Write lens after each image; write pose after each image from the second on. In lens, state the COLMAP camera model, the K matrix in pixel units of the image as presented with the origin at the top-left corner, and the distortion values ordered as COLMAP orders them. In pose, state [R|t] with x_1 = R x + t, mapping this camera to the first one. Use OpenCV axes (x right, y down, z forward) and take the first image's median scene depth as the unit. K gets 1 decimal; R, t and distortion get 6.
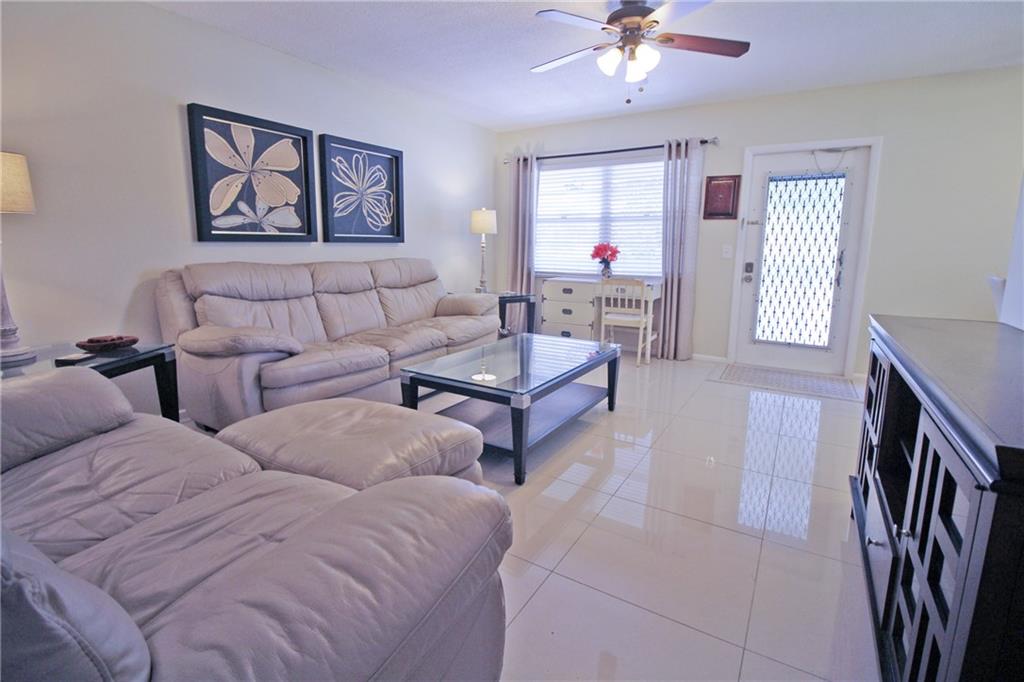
lens RADIAL K [[473.9, 0, 512.8], [0, 473.9, 317.9], [0, 0, 1]] dist [-0.000536, -0.012316]
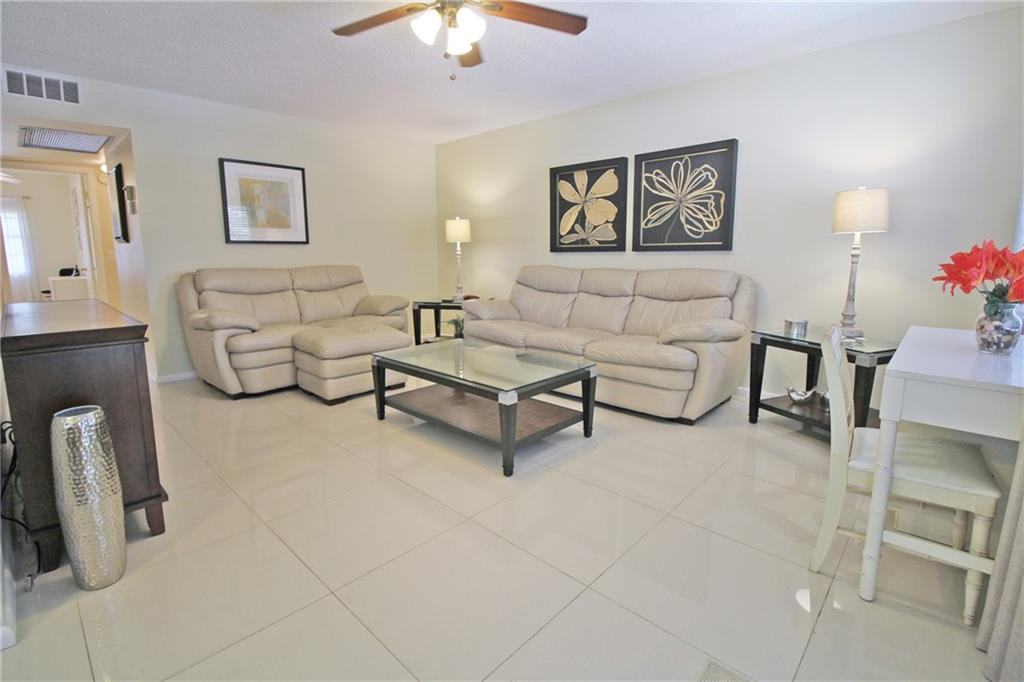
lens RADIAL K [[473.9, 0, 512.8], [0, 473.9, 317.9], [0, 0, 1]] dist [-0.000536, -0.012316]
pose [[-0.196805, 0.125630, -0.972360, 0.758026], [-0.145748, 0.976988, 0.155727, -0.136791], [0.969549, 0.172368, -0.173966, 0.928490]]
